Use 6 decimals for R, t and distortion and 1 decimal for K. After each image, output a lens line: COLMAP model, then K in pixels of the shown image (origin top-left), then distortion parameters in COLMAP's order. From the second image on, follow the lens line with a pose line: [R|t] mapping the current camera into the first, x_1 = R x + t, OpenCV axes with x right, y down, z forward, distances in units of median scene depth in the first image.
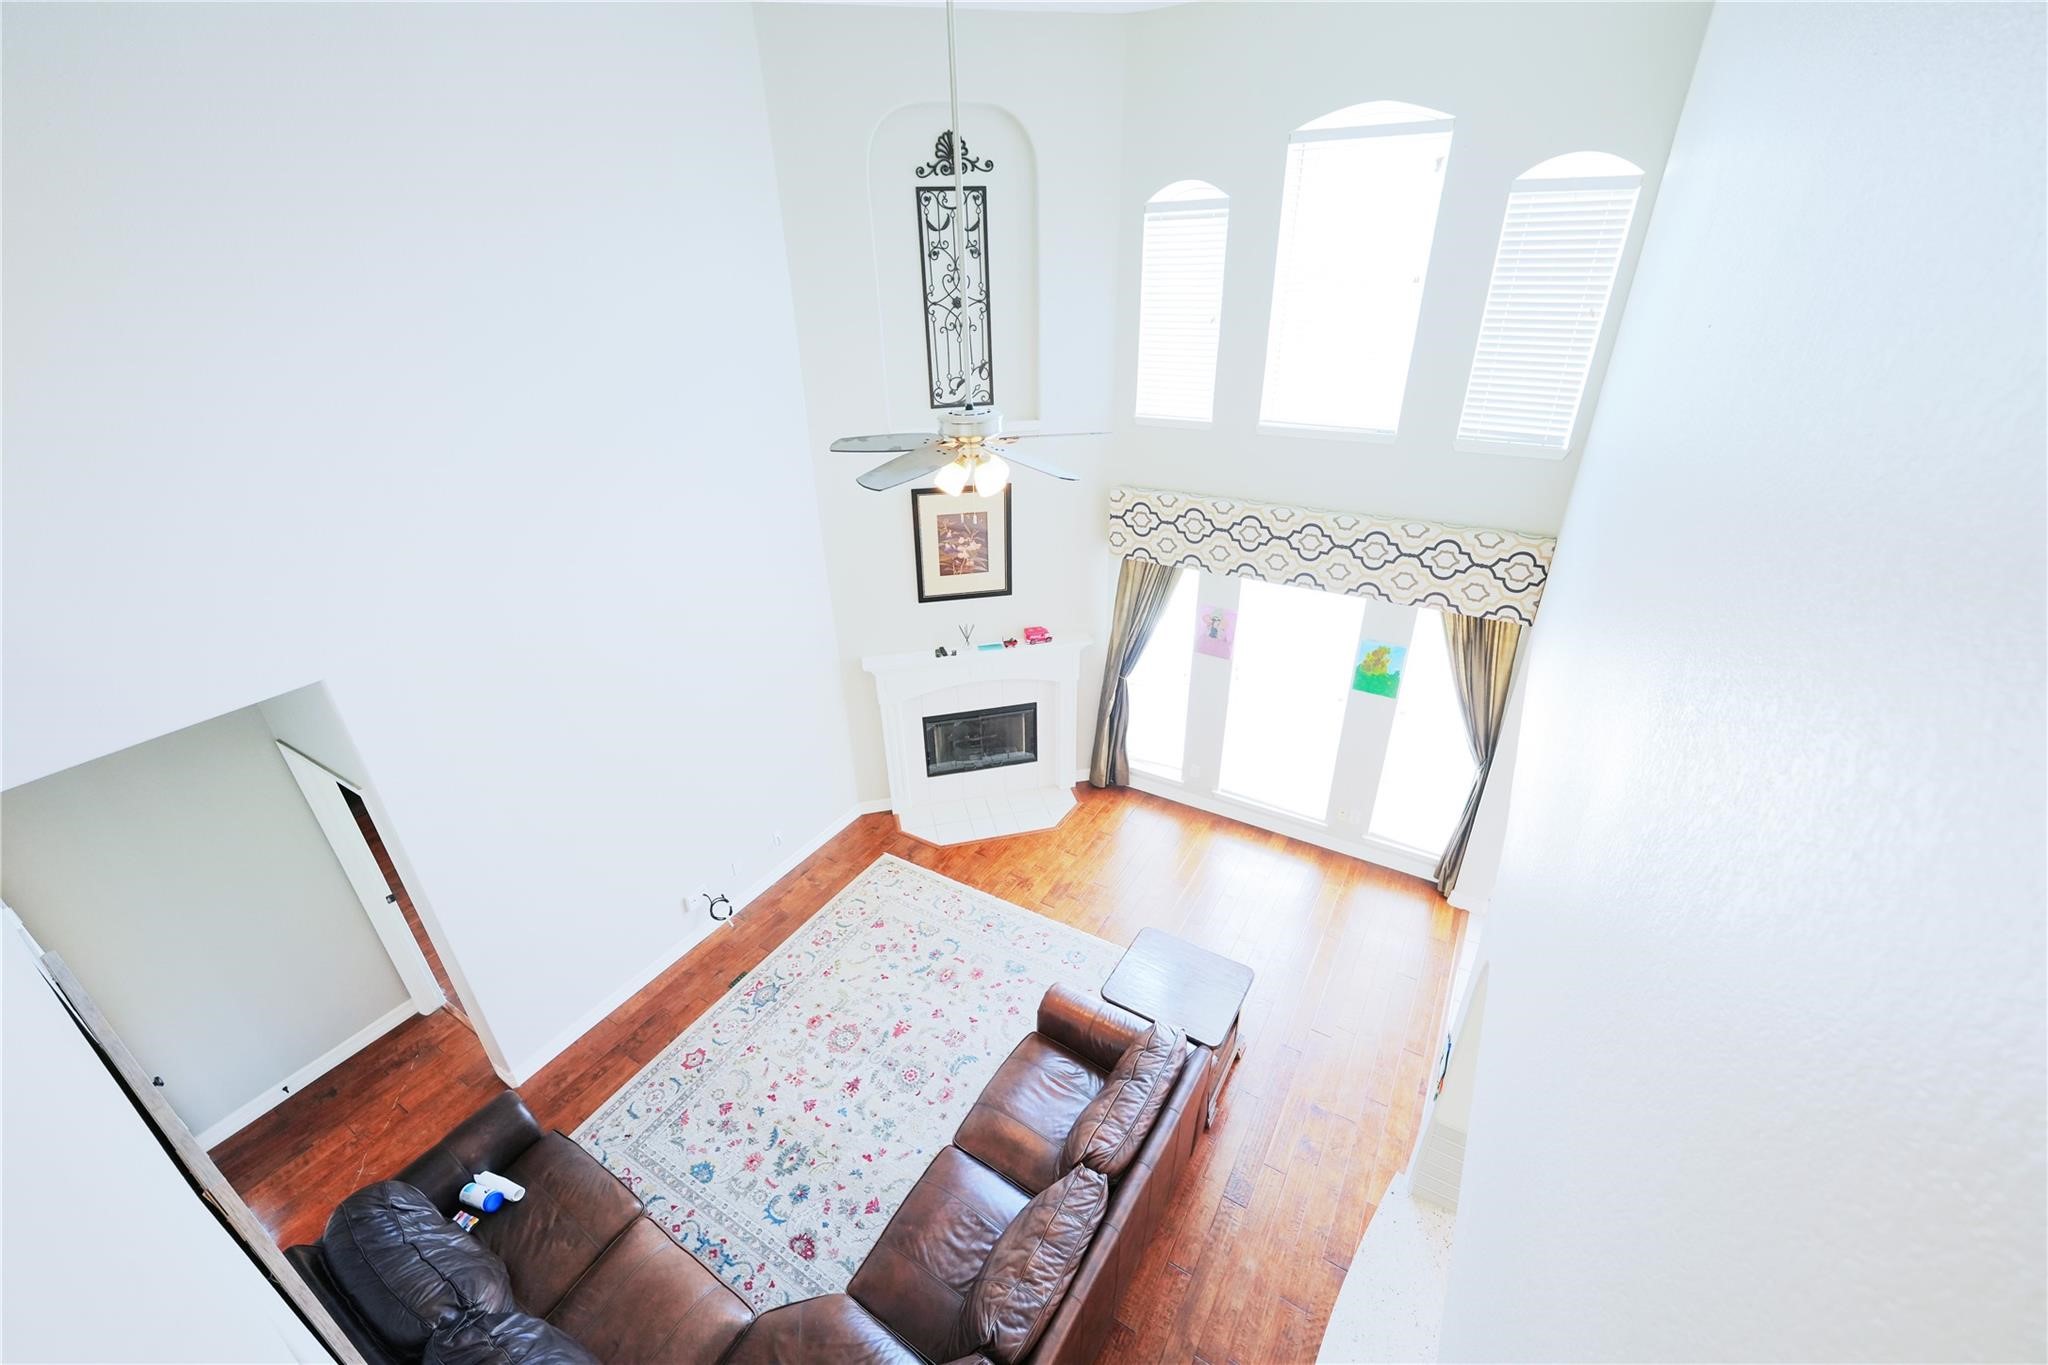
lens RADIAL K [[818.5, 0, 1022.0], [0, 818.5, 667.9], [0, 0, 1]] dist [0.001008, 0.000357]
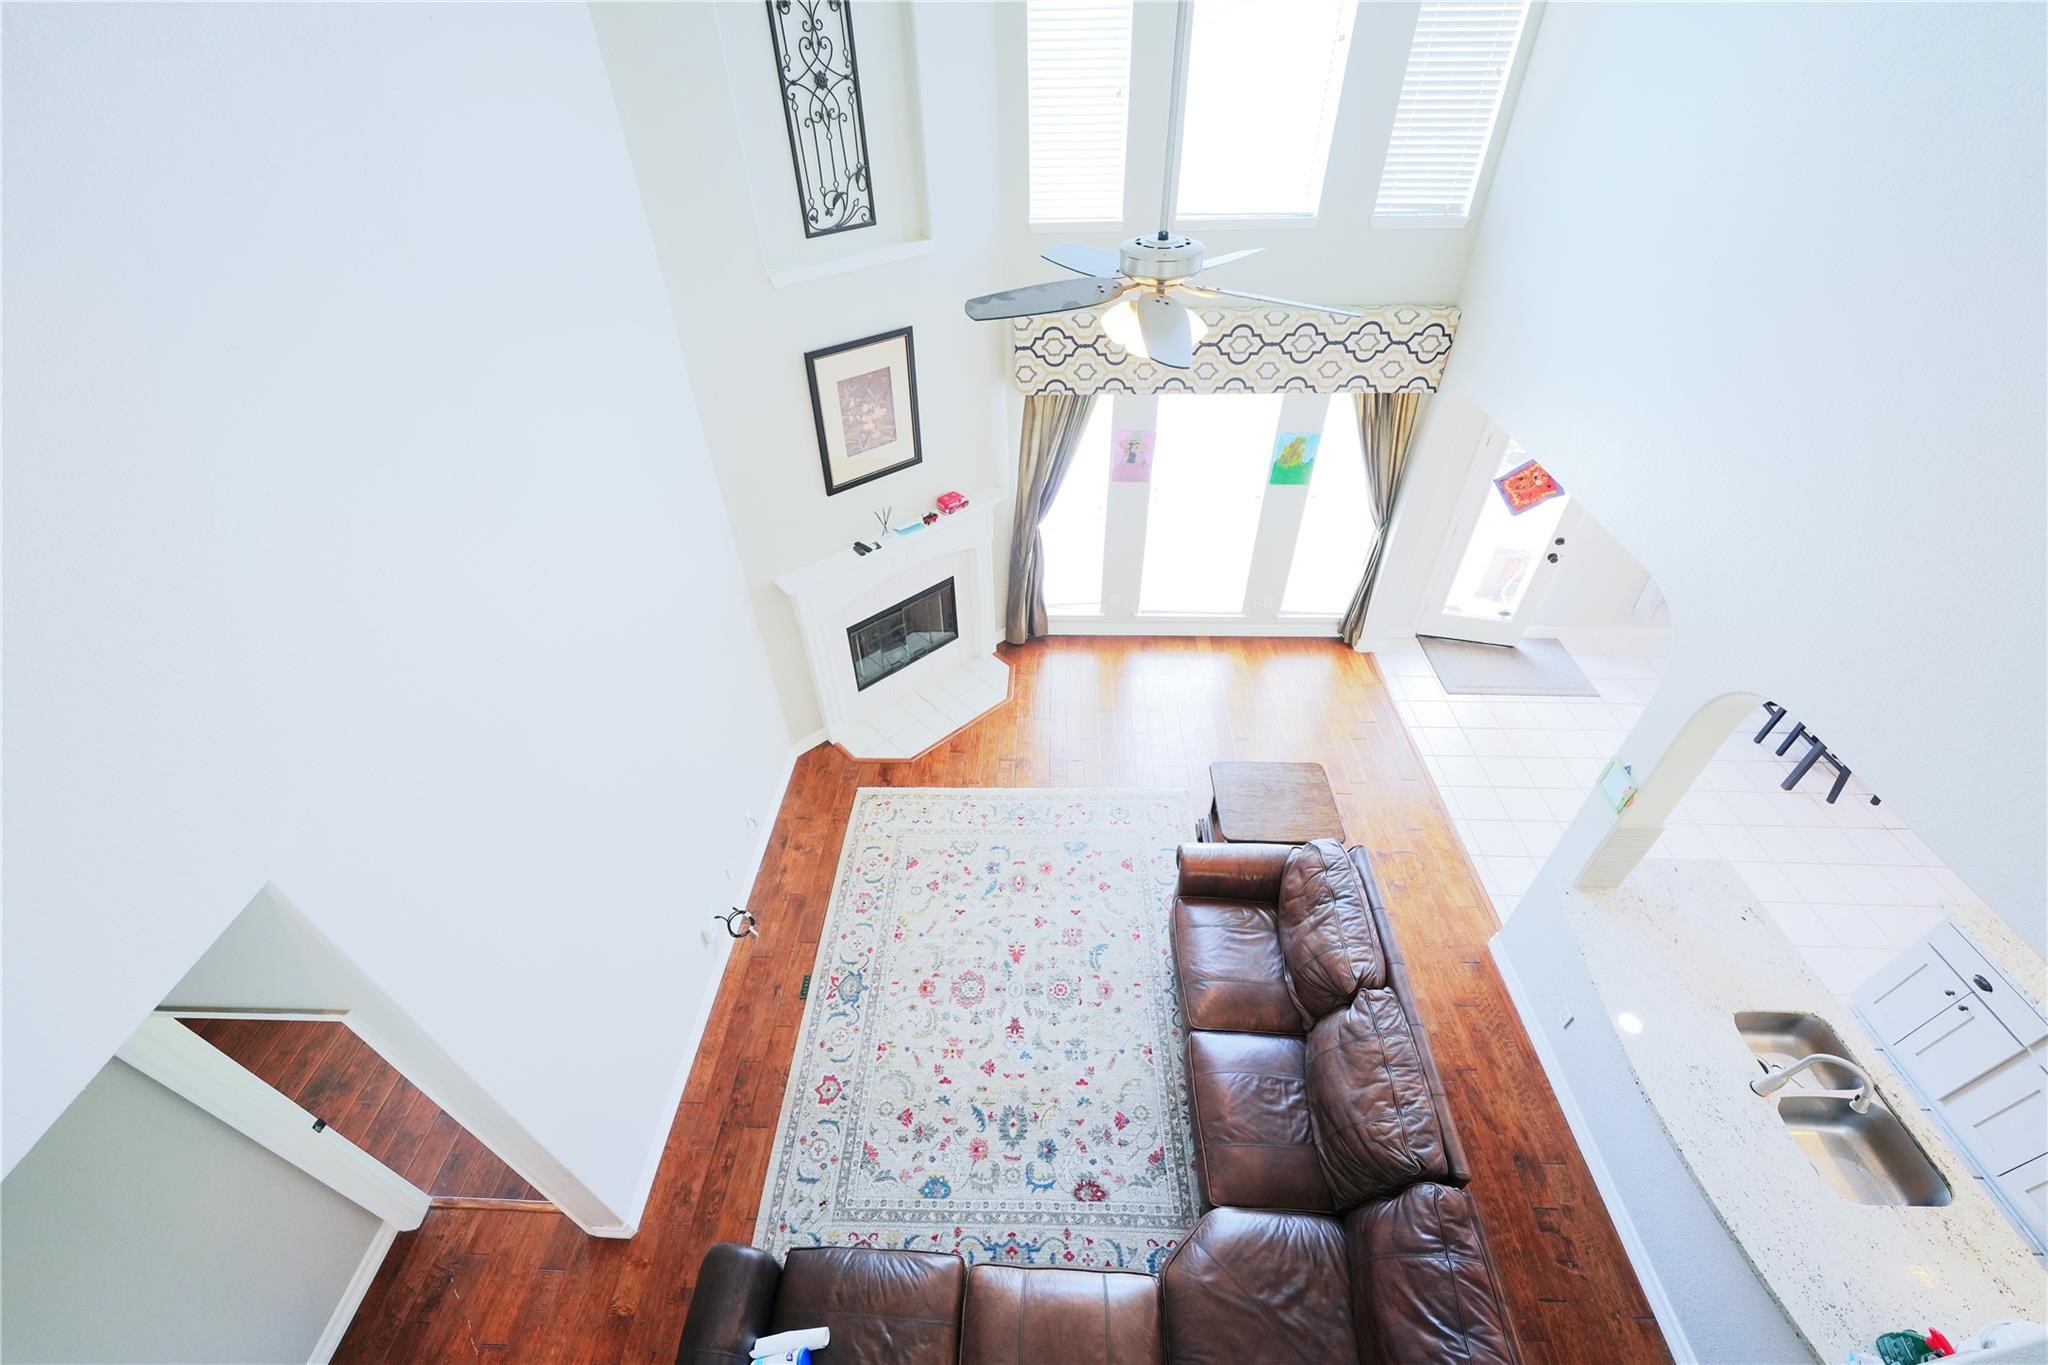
lens RADIAL K [[818.5, 0, 1022.0], [0, 818.5, 667.9], [0, 0, 1]] dist [0.001008, 0.000357]
pose [[0.871496, -0.307284, 0.382193, -0.367284], [0.218667, 0.941072, 0.258009, -0.098935], [-0.438953, -0.141281, 0.887333, 0.191280]]
